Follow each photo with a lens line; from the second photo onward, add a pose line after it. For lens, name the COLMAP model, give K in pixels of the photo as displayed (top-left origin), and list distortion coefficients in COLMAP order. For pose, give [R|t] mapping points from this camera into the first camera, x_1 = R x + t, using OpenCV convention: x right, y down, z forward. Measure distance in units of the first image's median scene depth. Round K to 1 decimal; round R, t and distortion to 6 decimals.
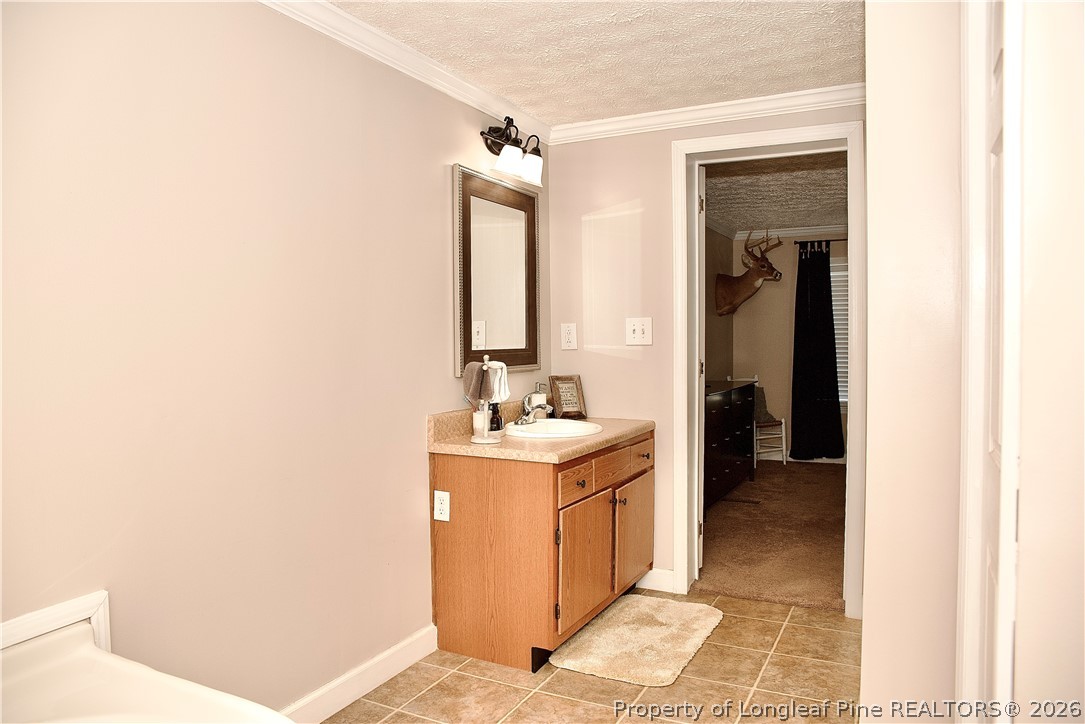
lens RADIAL K [[736.2, 0, 543.2], [0, 736.2, 356.8], [0, 0, 1]] dist [-0.070279, 0.033207]
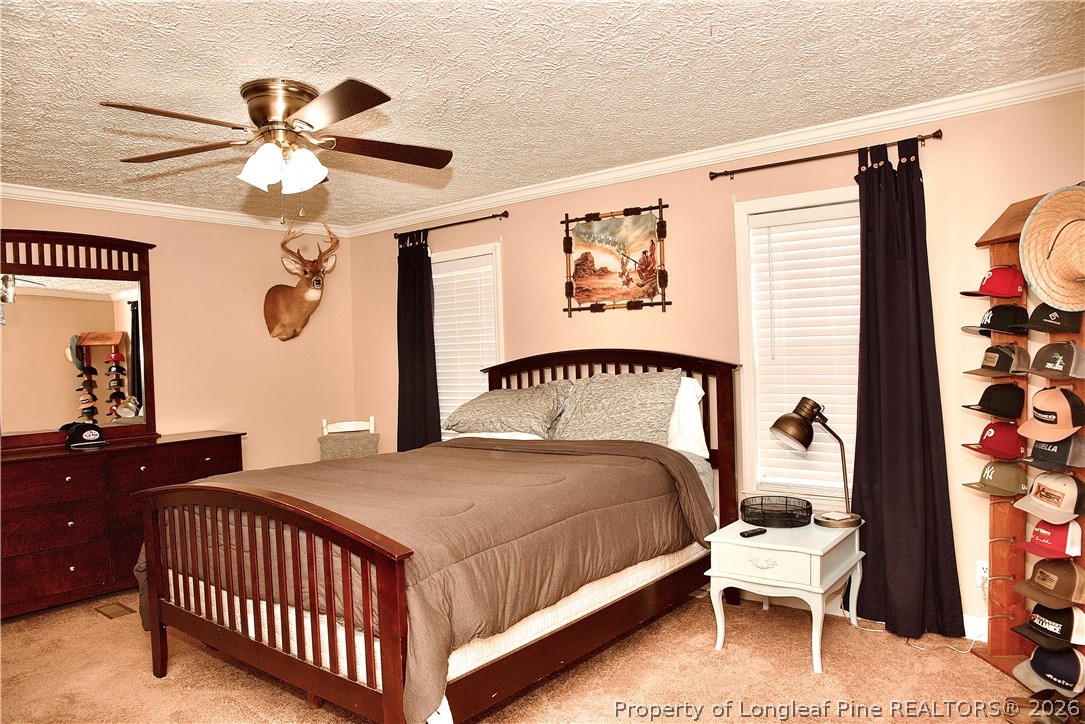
lens RADIAL K [[736.2, 0, 537.8], [0, 736.2, 360.8], [0, 0, 1]] dist [-0.070279, 0.033207]
pose [[0.980584, -0.026306, -0.194325, 0.634697], [0.027389, 0.999621, 0.002887, -0.030009], [0.194175, -0.008153, 0.980933, 0.311373]]
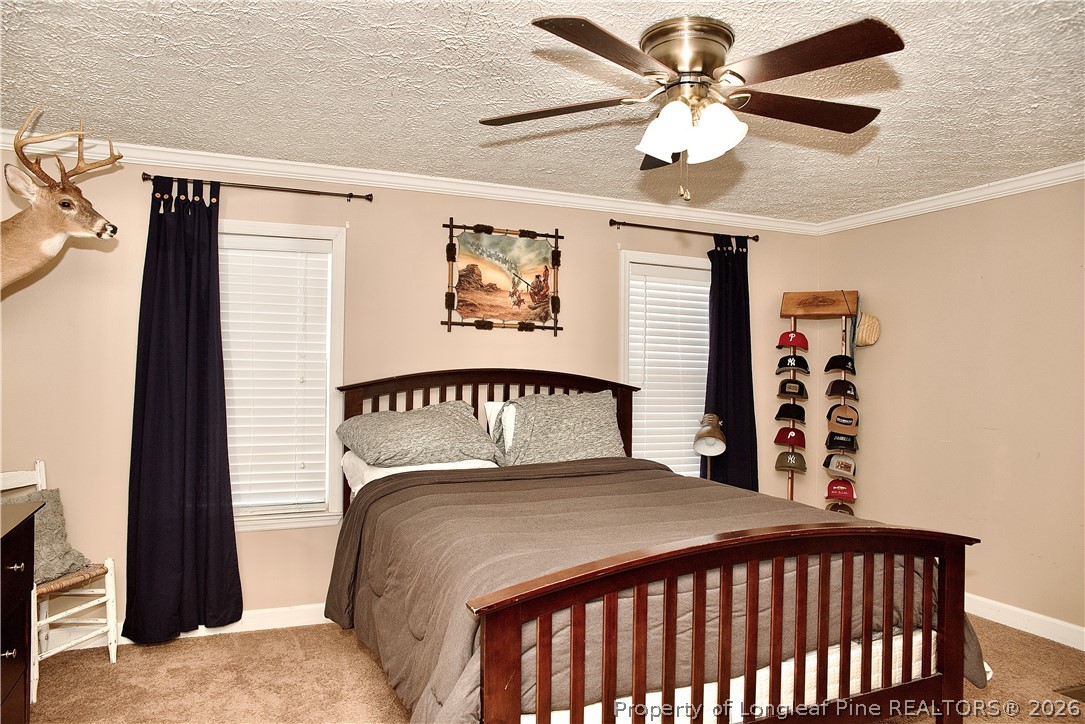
lens RADIAL K [[736.2, 0, 545.4], [0, 736.2, 362.5], [0, 0, 1]] dist [-0.070279, 0.033207]
pose [[0.630219, 0.022542, 0.776090, 0.153256], [-0.007624, 0.999710, -0.022847, -0.028474], [-0.776380, 0.008481, 0.630208, 0.516038]]
